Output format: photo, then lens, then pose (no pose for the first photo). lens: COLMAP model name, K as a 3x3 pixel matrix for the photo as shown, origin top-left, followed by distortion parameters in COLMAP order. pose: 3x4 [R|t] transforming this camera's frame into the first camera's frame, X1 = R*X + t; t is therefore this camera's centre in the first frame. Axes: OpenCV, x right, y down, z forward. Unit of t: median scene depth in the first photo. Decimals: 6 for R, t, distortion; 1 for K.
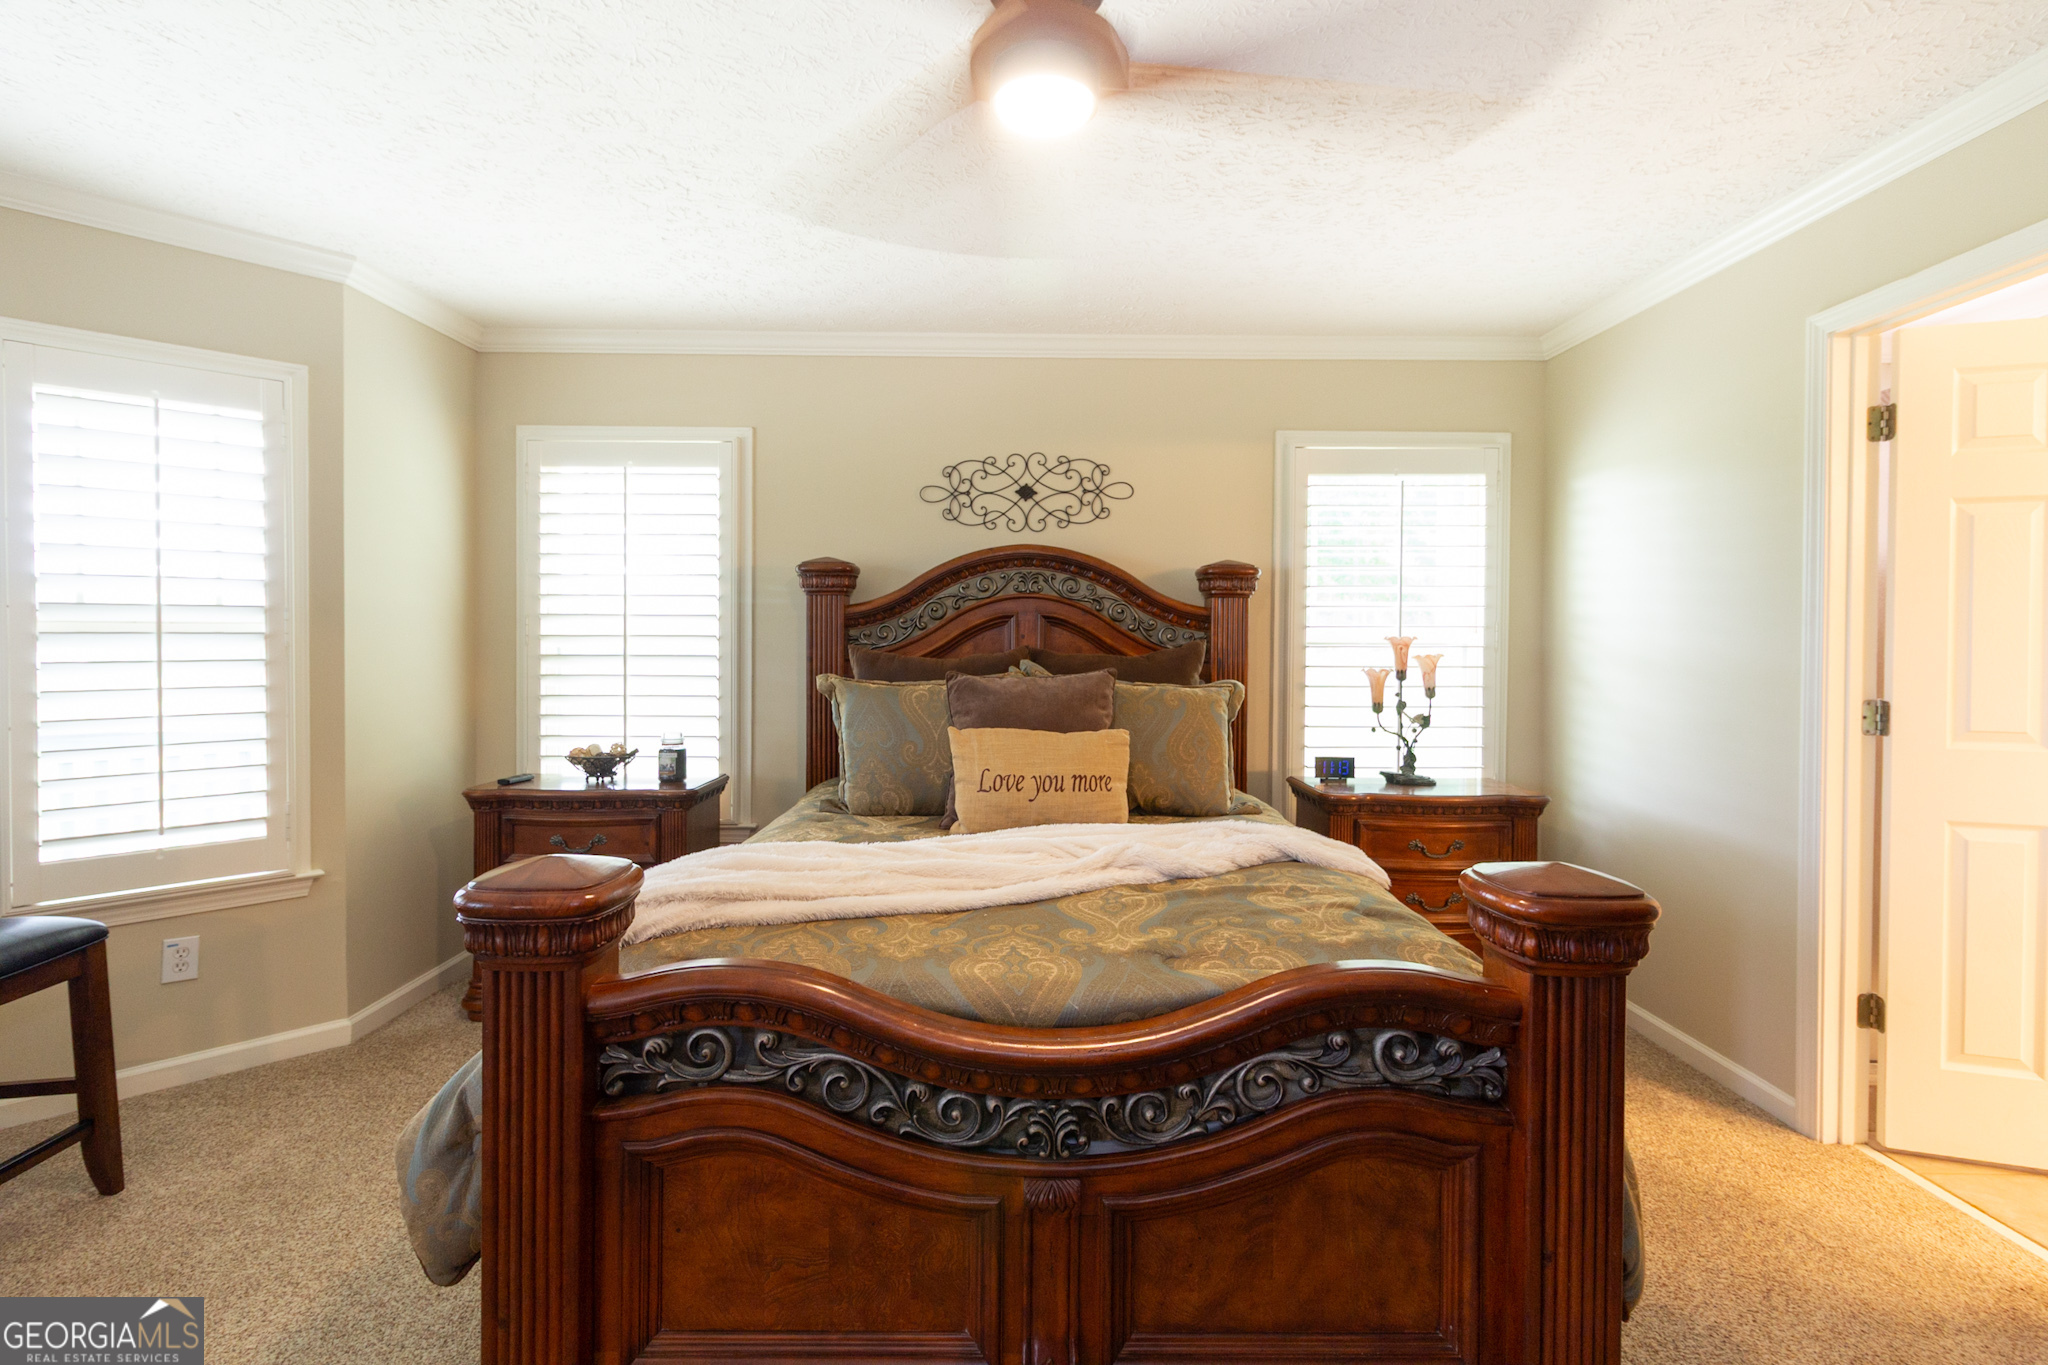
lens RADIAL K [[981.2, 0, 1019.4], [0, 981.2, 651.3], [0, 0, 1]] dist [0.001477, 0.000790]
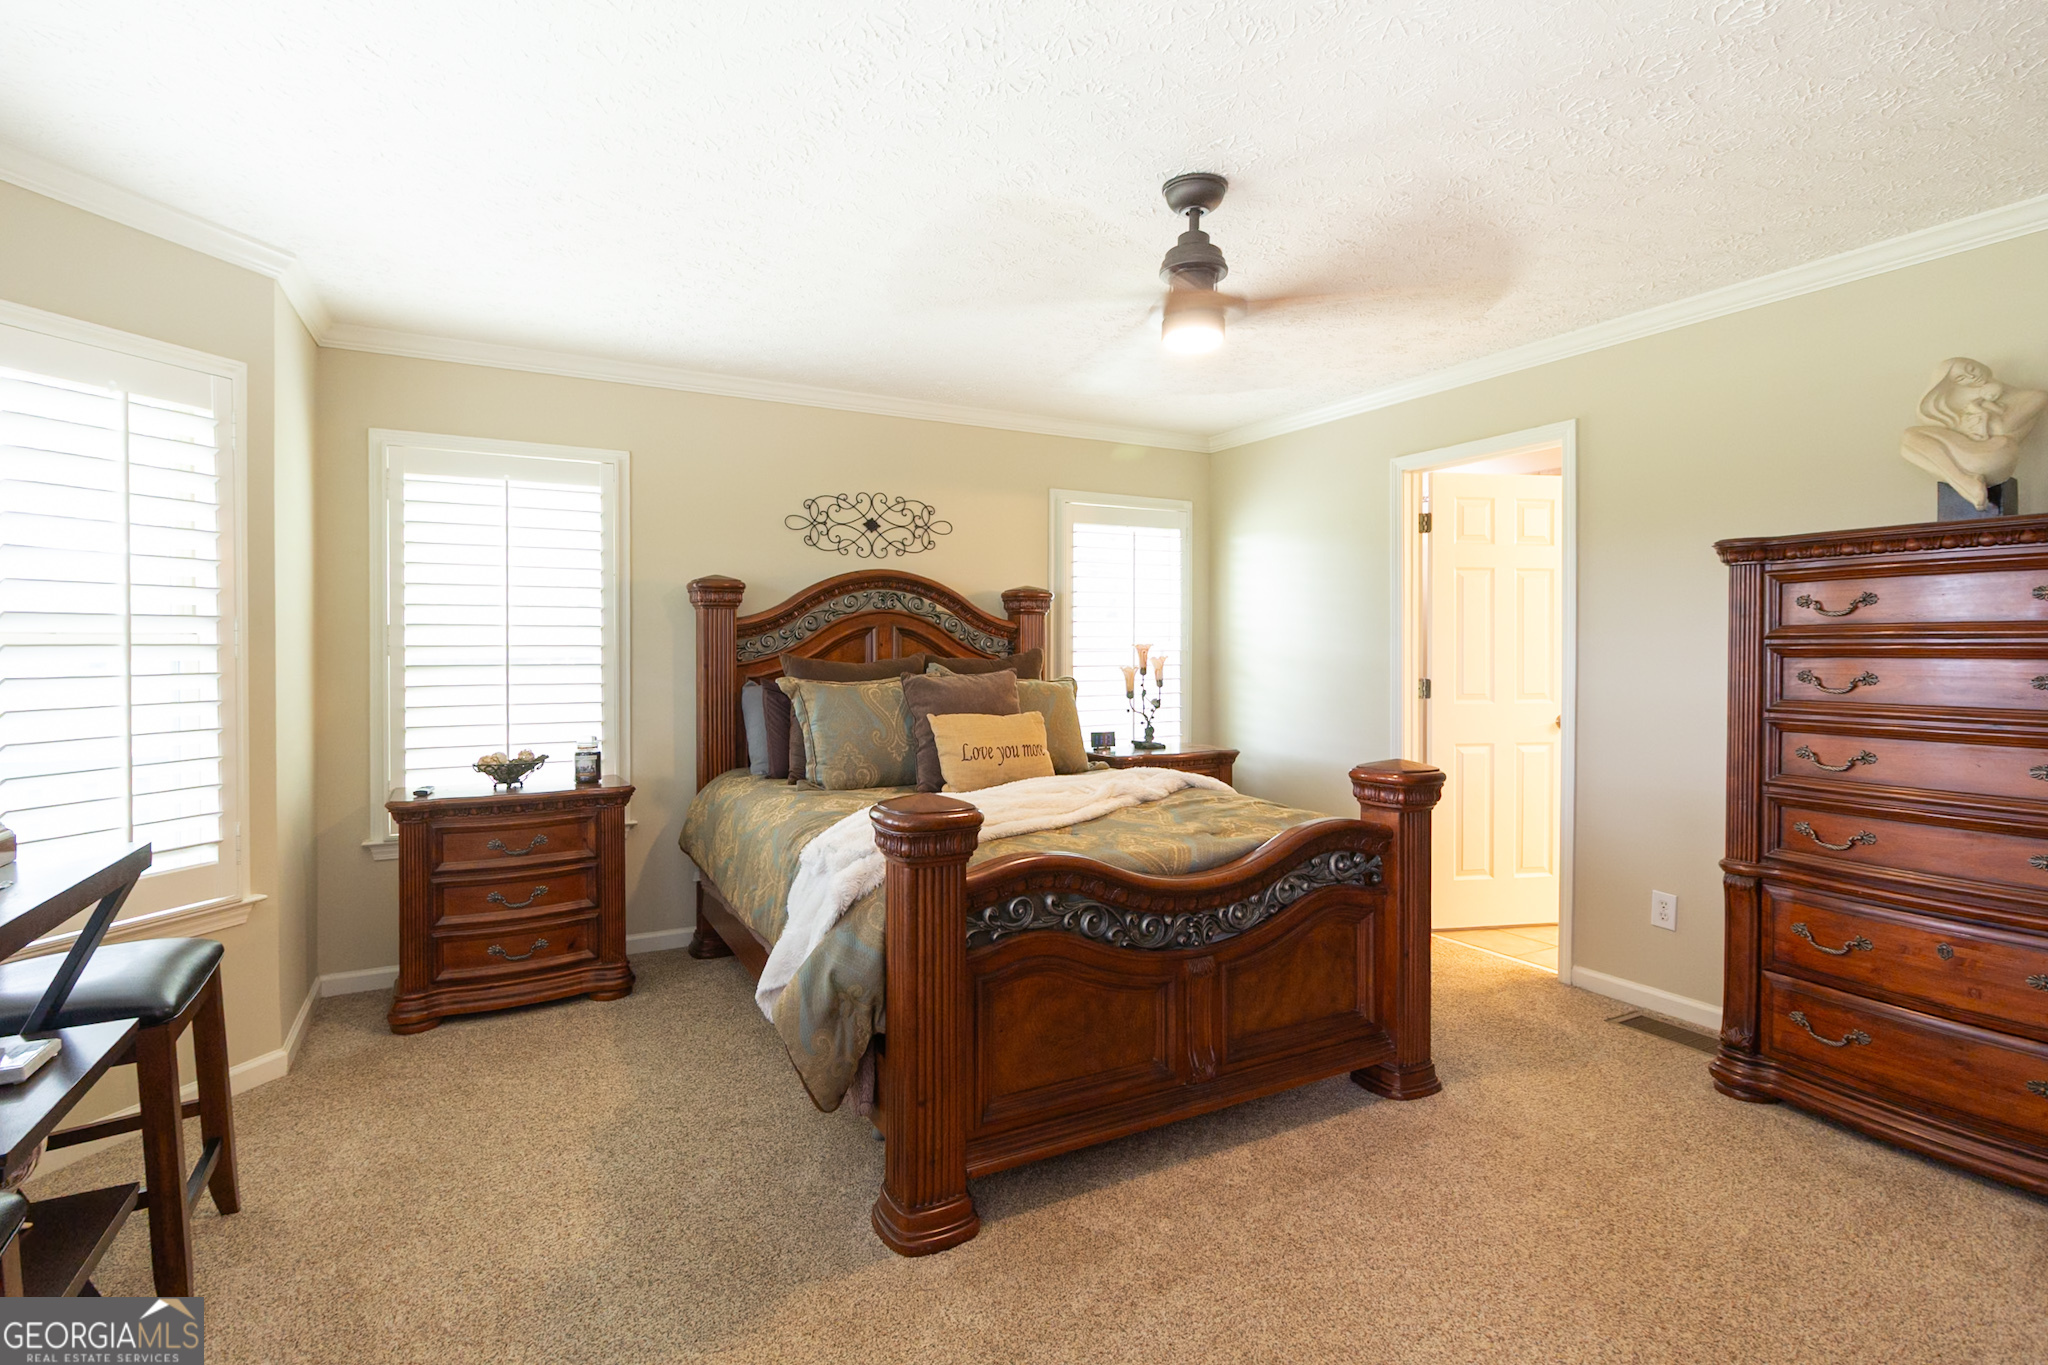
lens RADIAL K [[981.2, 0, 1019.4], [0, 981.2, 651.3], [0, 0, 1]] dist [0.001477, 0.000790]
pose [[0.882347, -0.007241, 0.470544, -0.425362], [0.010653, 0.999933, -0.004587, 0.000237], [-0.470480, 0.009060, 0.882364, -0.154941]]
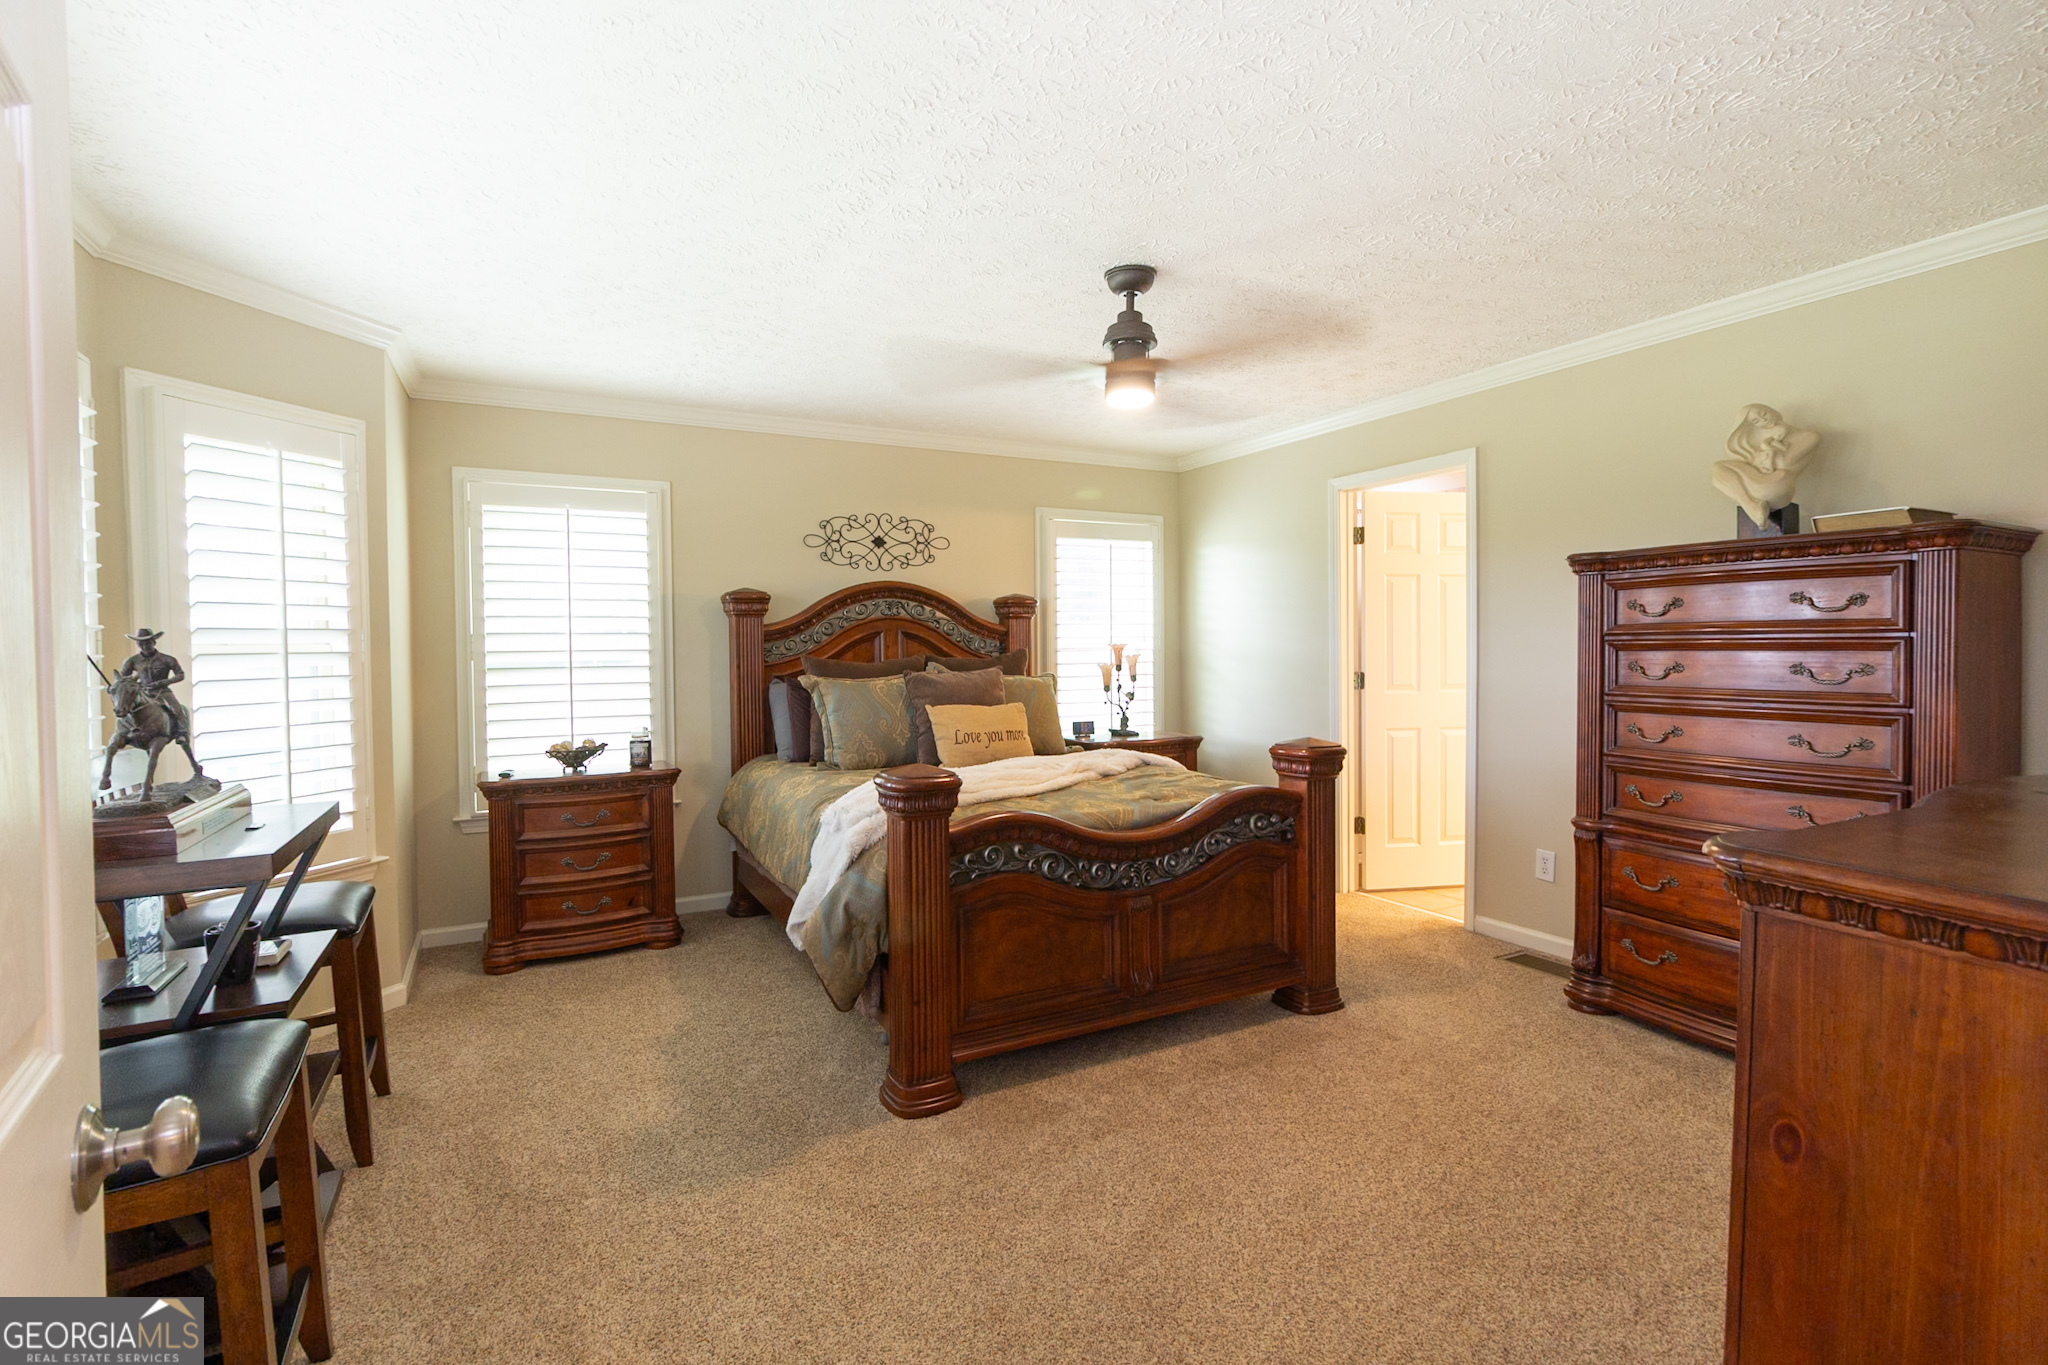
lens RADIAL K [[972.4, 0, 993.8], [0, 972.4, 670.1], [0, 0, 1]] dist [0.001347, 0.000262]
pose [[0.901010, -0.024566, 0.433102, -0.470111], [0.020112, 0.999687, 0.014863, 0.000486], [-0.433332, -0.004681, 0.901222, -0.318164]]
